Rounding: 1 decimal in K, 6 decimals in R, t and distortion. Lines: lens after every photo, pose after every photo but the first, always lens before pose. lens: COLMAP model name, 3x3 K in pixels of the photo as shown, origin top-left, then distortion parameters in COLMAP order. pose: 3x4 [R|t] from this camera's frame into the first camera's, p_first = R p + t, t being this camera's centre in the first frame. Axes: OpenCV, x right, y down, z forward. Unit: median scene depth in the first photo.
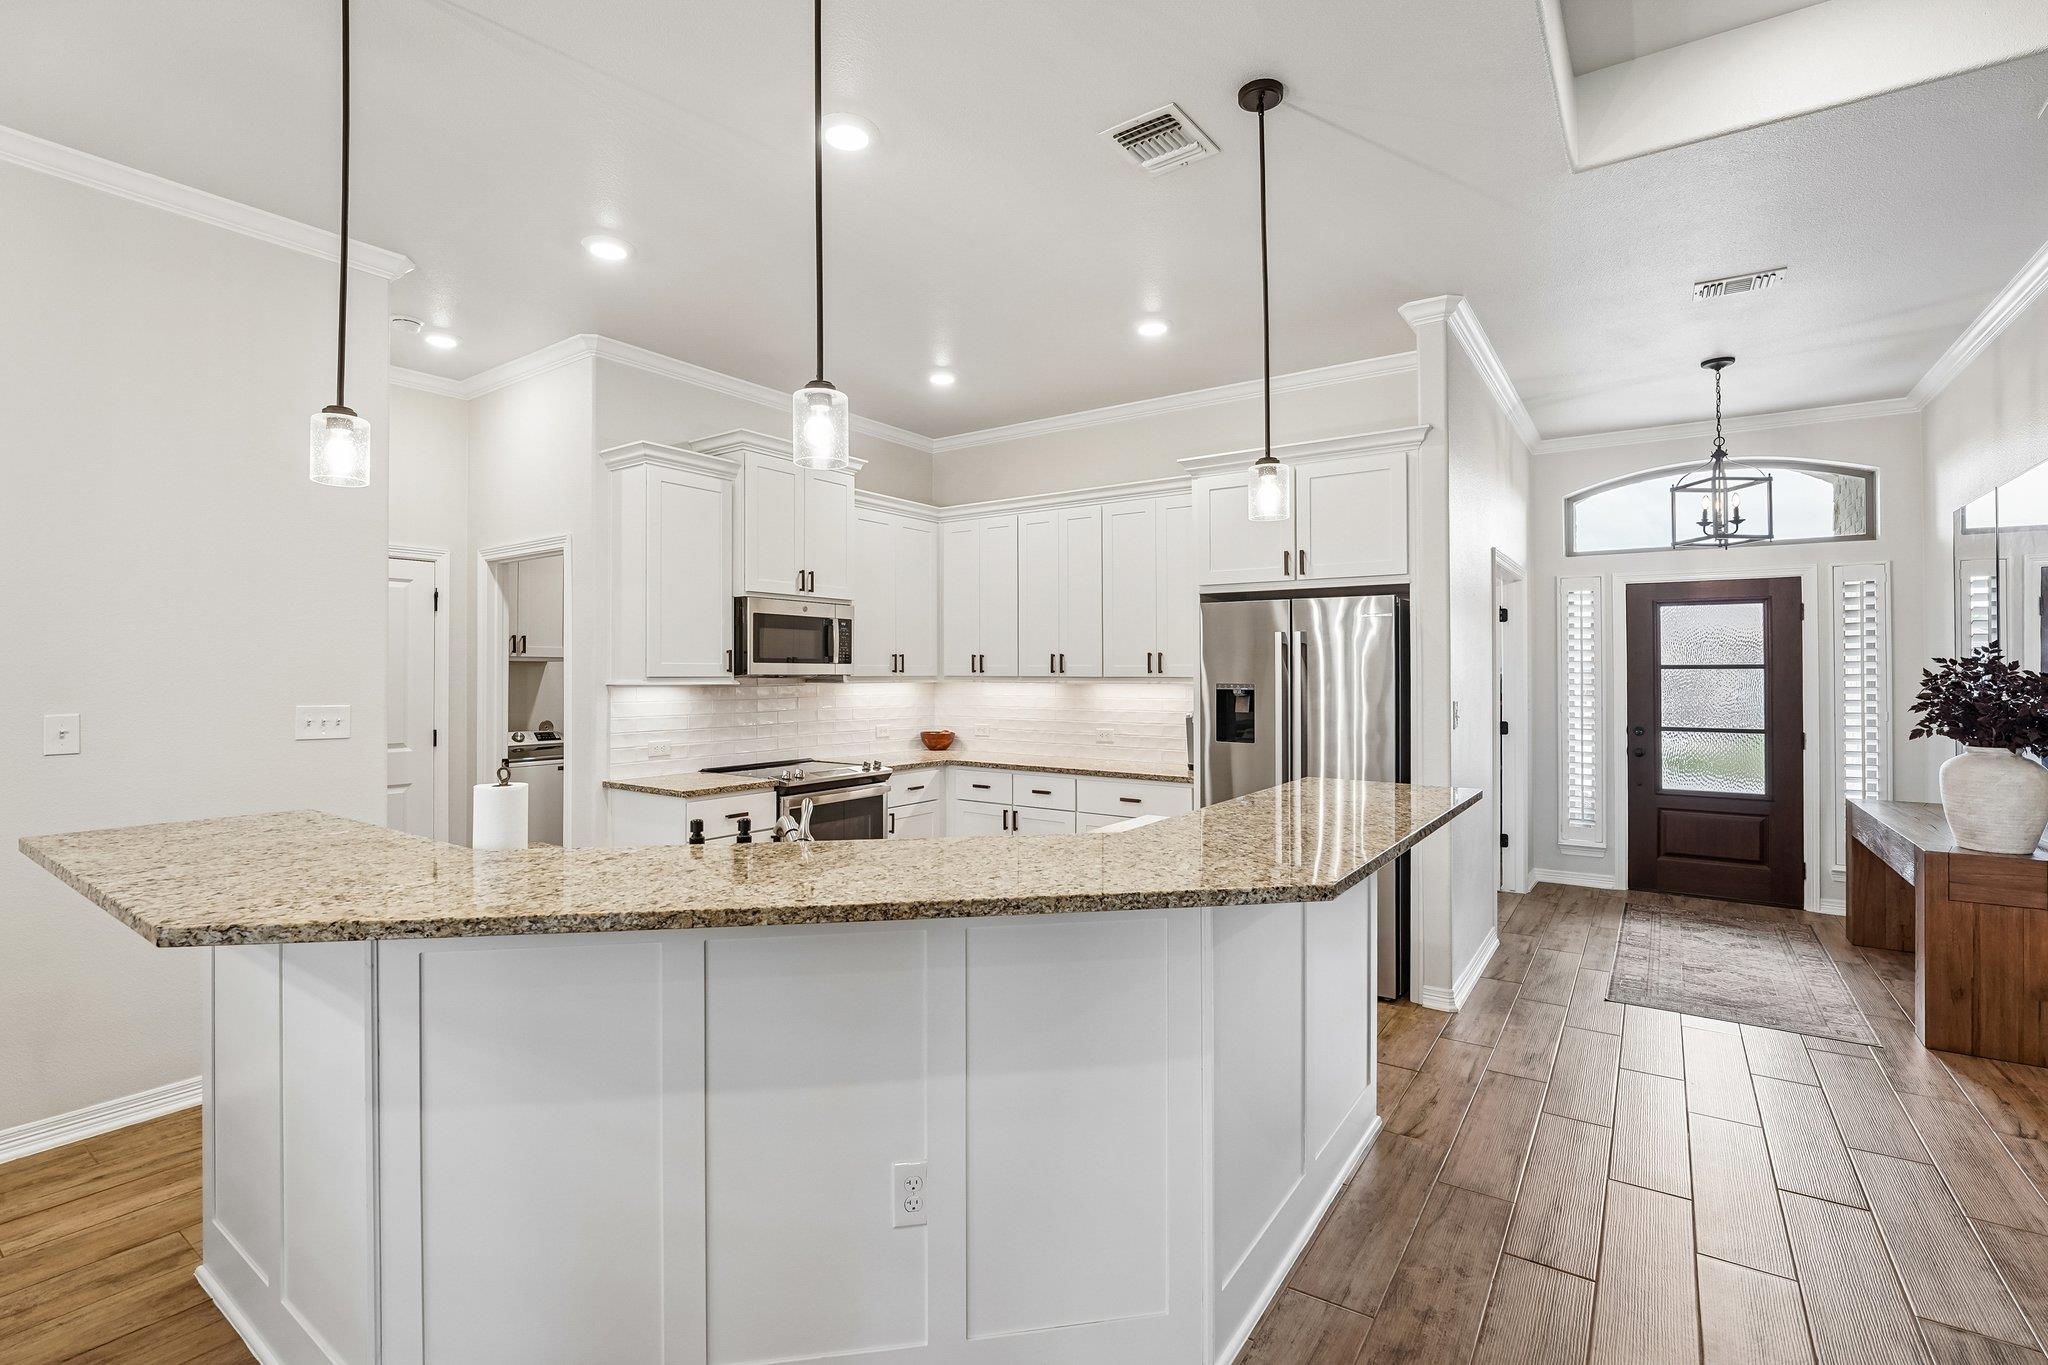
lens RADIAL K [[919.0, 0, 1027.1], [0, 919.0, 663.3], [0, 0, 1]] dist [-0.021511, 0.003673]
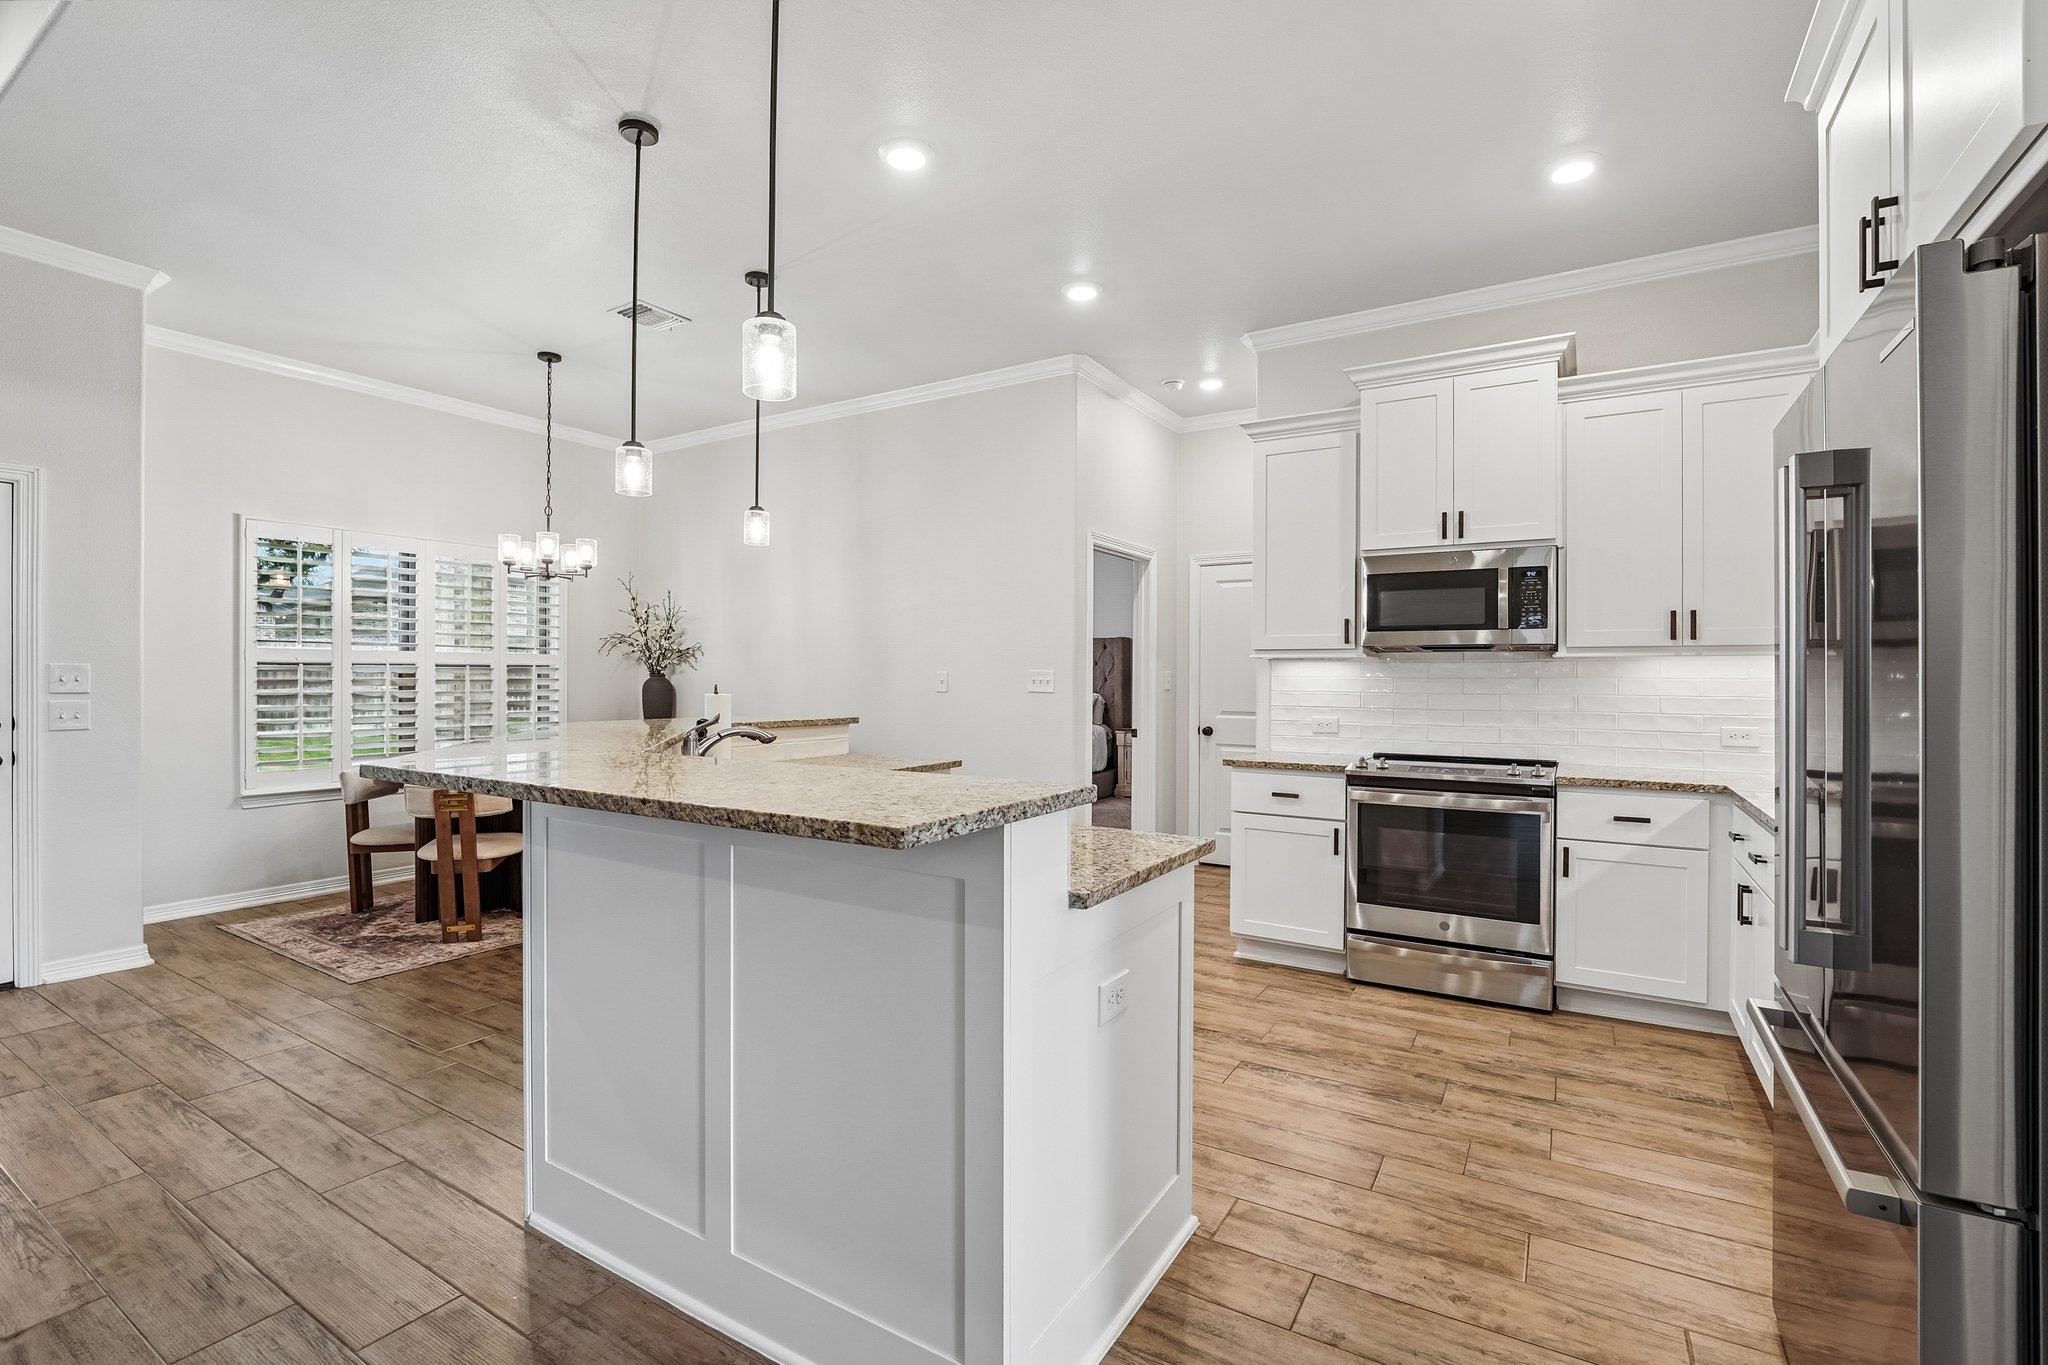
lens RADIAL K [[913.9, 0, 1003.1], [0, 913.9, 673.8], [0, 0, 1]] dist [-0.032722, 0.000195]
pose [[0.054614, -0.004695, -0.998497, 0.541165], [0.004346, 0.999981, -0.004465, 0.041570], [0.998498, -0.004095, 0.054633, 0.606581]]
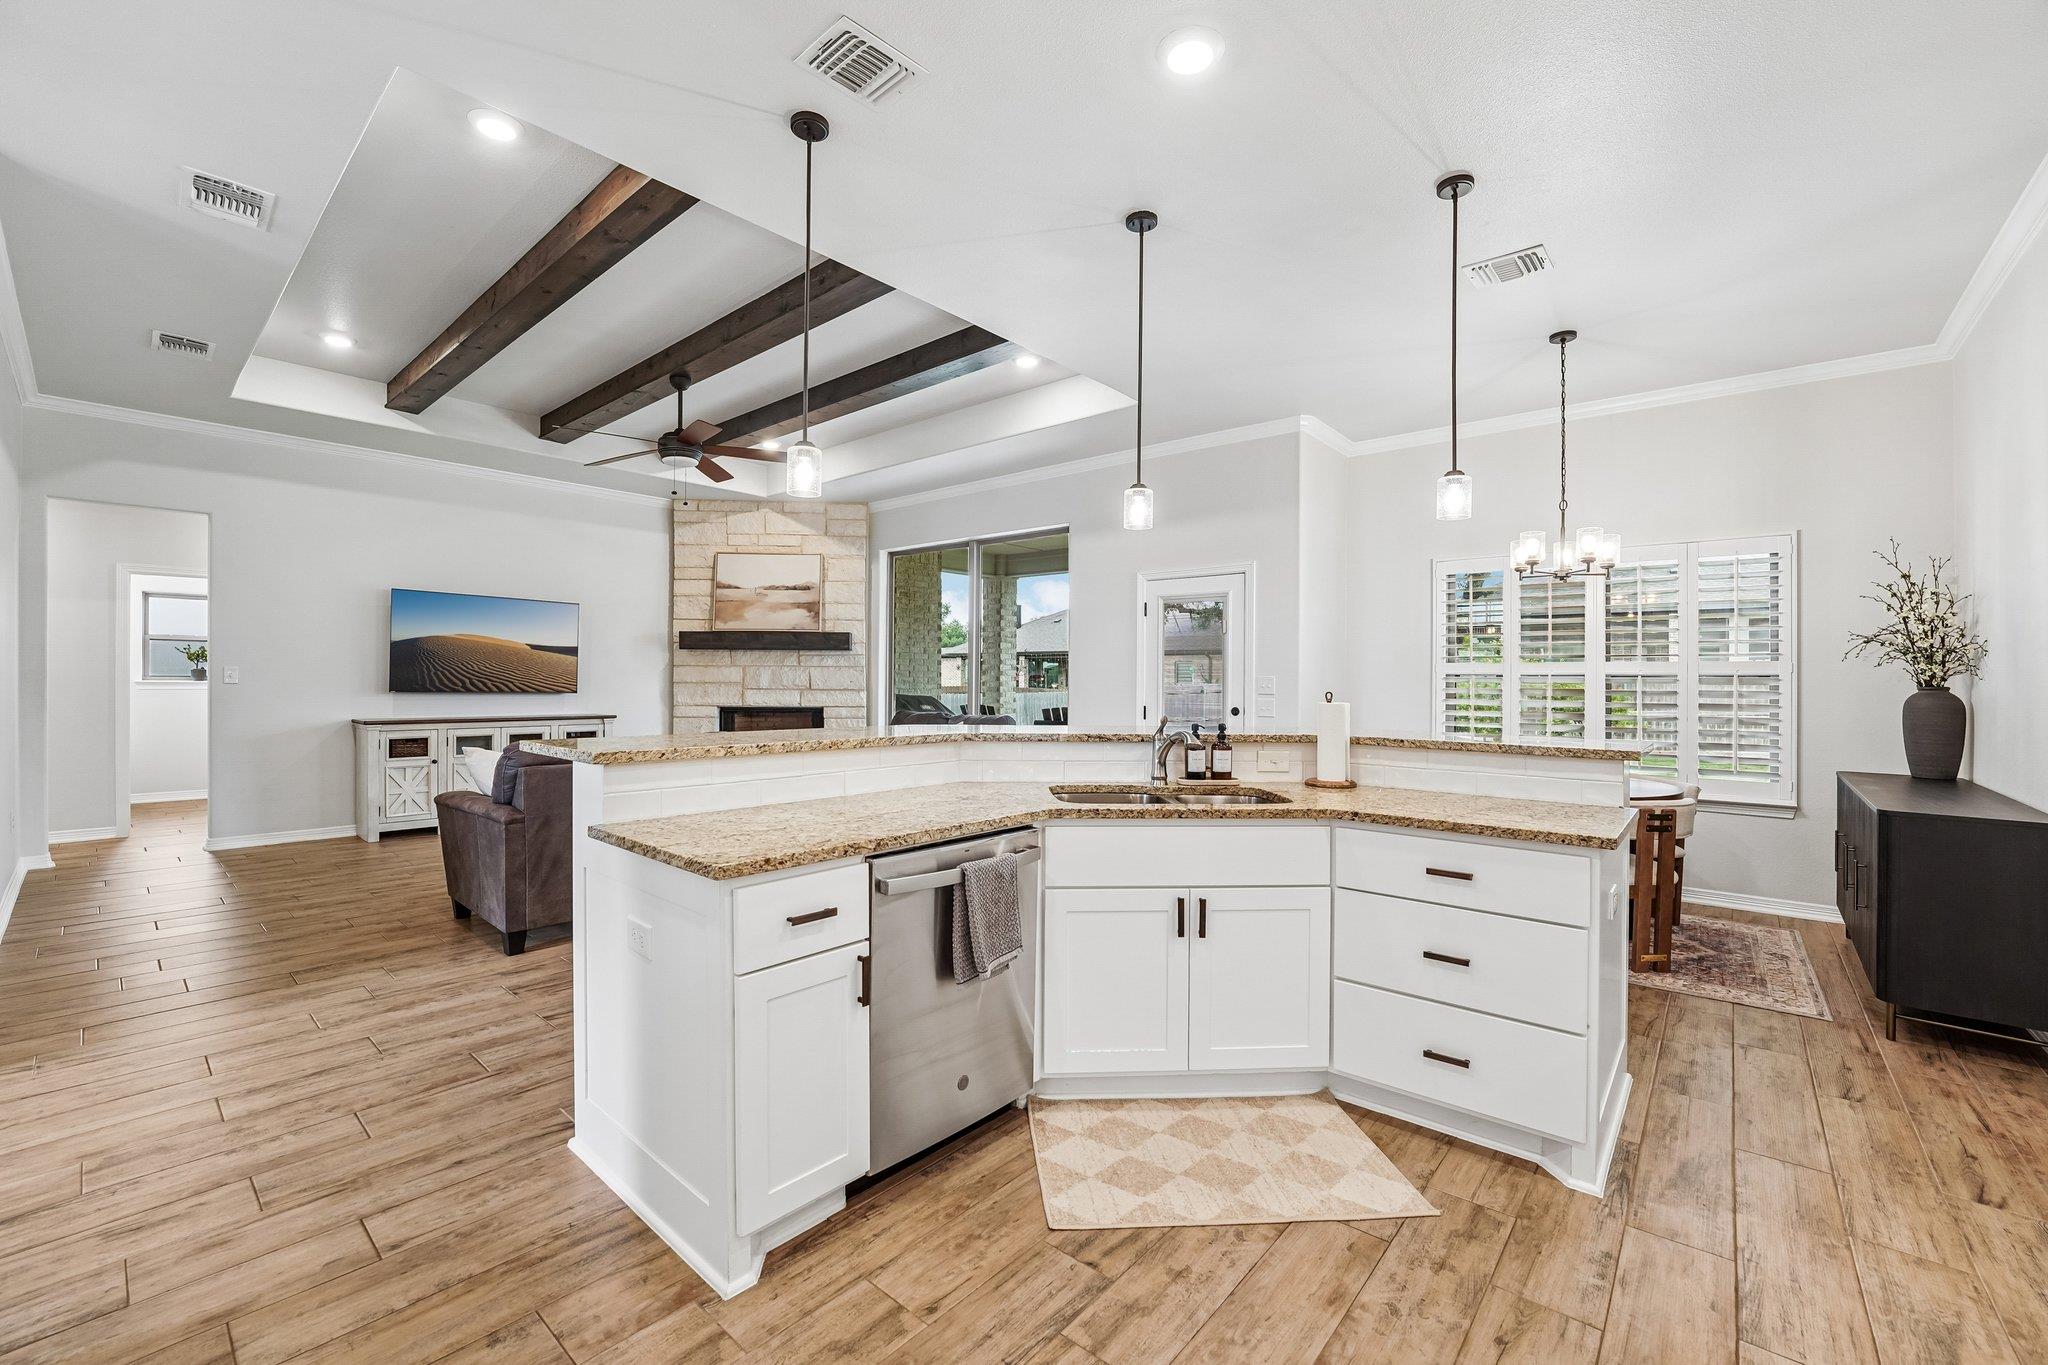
lens RADIAL K [[829.3, 0, 1024.0], [0, 829.3, 682.5], [0, 0, 1]] dist [-0.018707, 0.000068]
pose [[-0.994162, -0.010977, 0.107340, -0.069587], [-0.011263, 0.999934, -0.002066, 0.042026], [-0.107310, -0.003263, -0.994220, 1.072363]]
